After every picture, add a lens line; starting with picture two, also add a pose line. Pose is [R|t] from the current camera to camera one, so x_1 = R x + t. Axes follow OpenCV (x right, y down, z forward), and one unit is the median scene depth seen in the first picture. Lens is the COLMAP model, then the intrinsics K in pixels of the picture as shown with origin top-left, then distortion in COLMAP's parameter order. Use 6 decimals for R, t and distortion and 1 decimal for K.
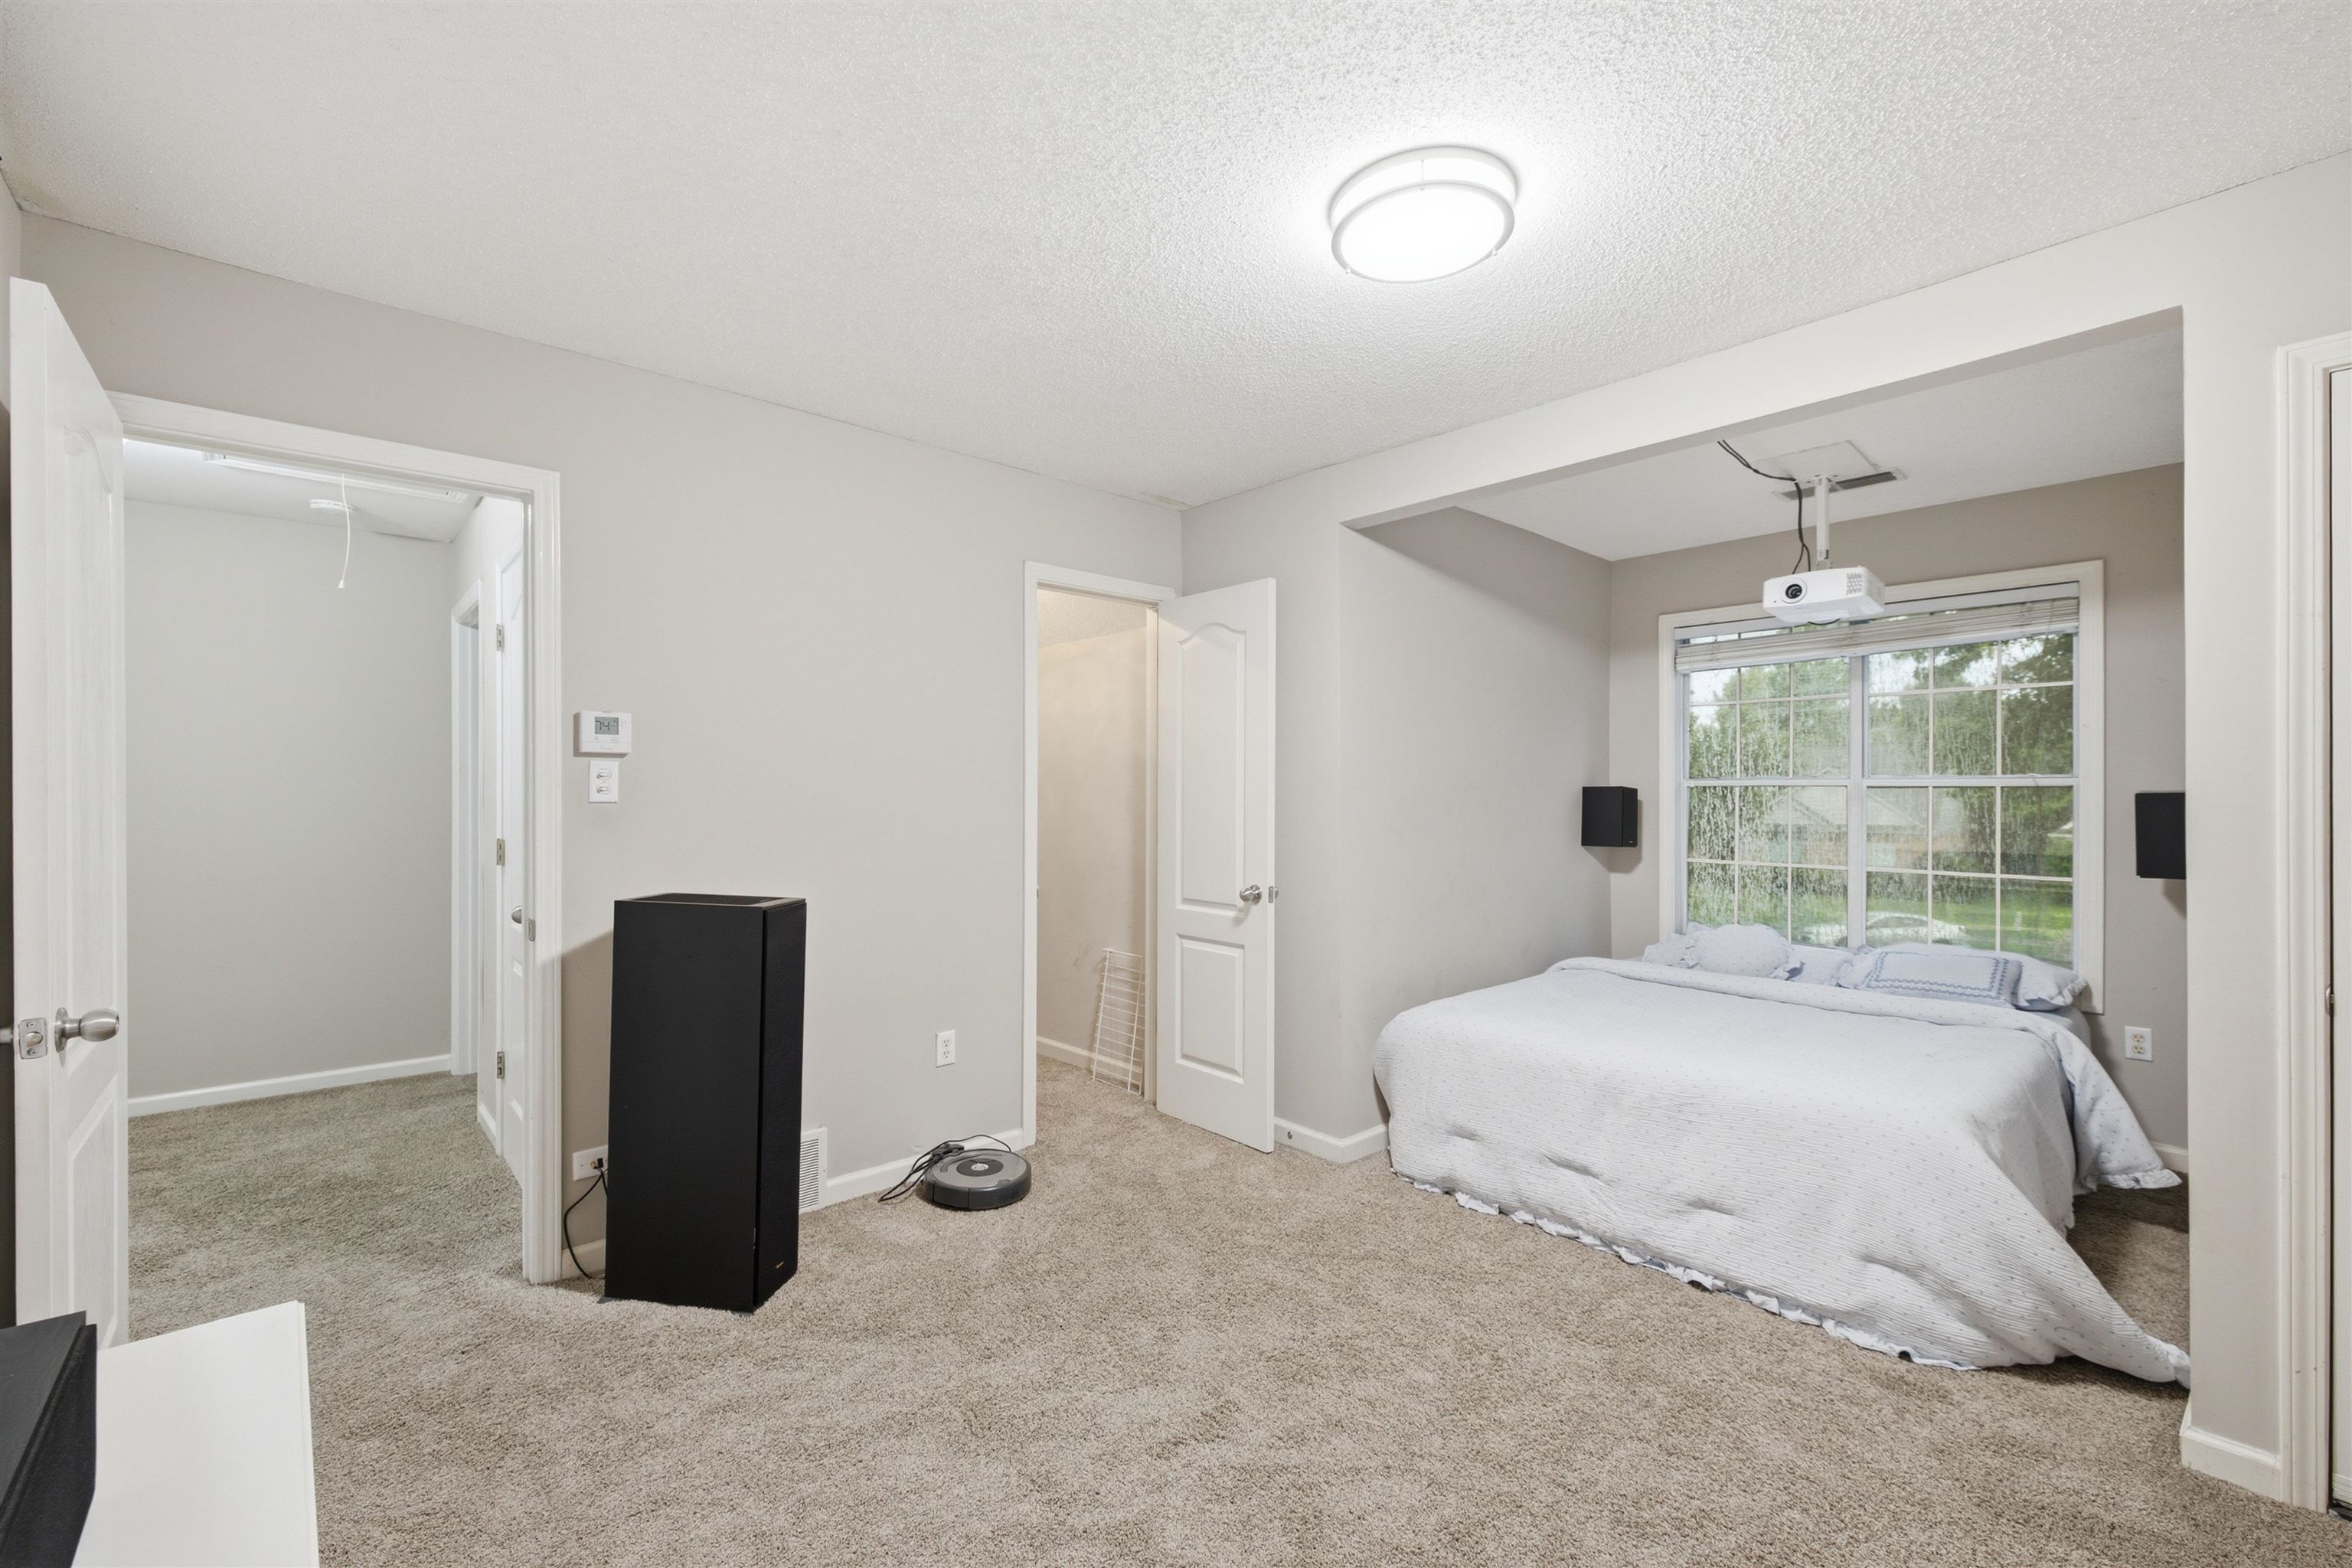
lens RADIAL K [[989.9, 0, 1173.9], [0, 989.9, 792.3], [0, 0, 1]] dist [-0.002270, -0.000241]
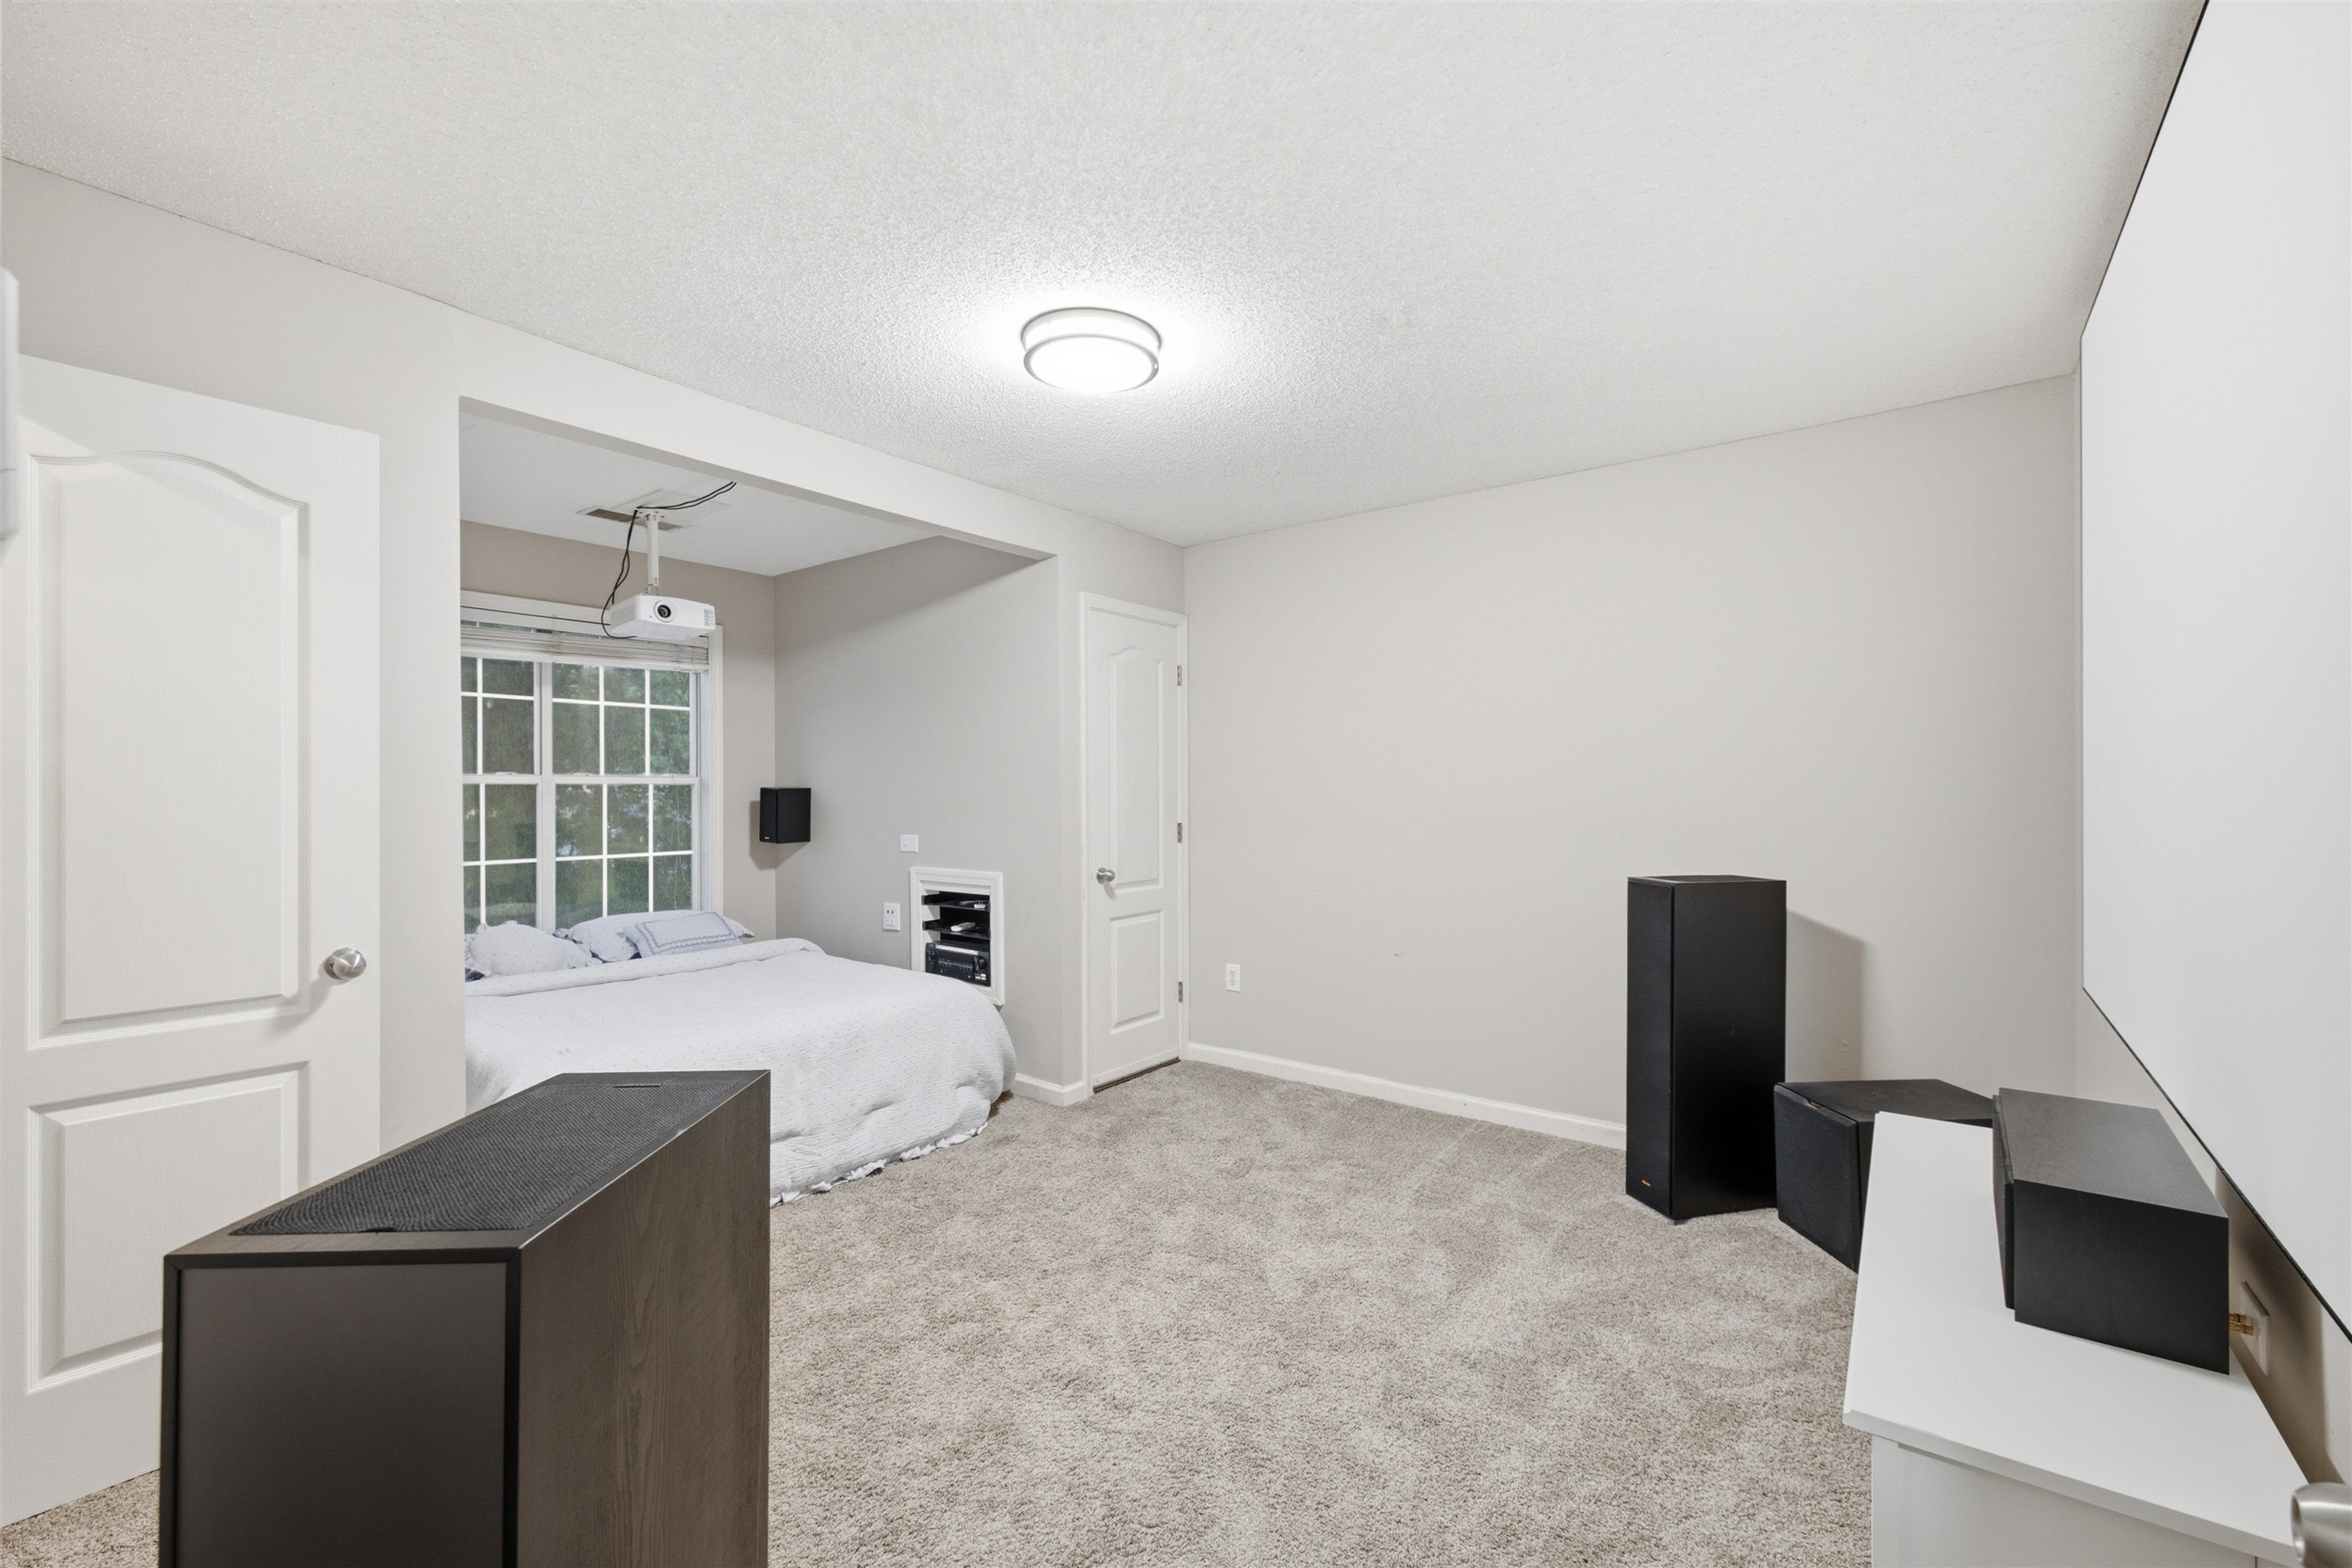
lens RADIAL K [[989.9, 0, 1173.9], [0, 989.9, 792.3], [0, 0, 1]] dist [-0.002270, -0.000241]
pose [[-0.200166, -0.004905, 0.979750, -0.792434], [-0.000057, 0.999988, 0.004994, -0.001723], [-0.979762, 0.000944, -0.200164, 0.859476]]
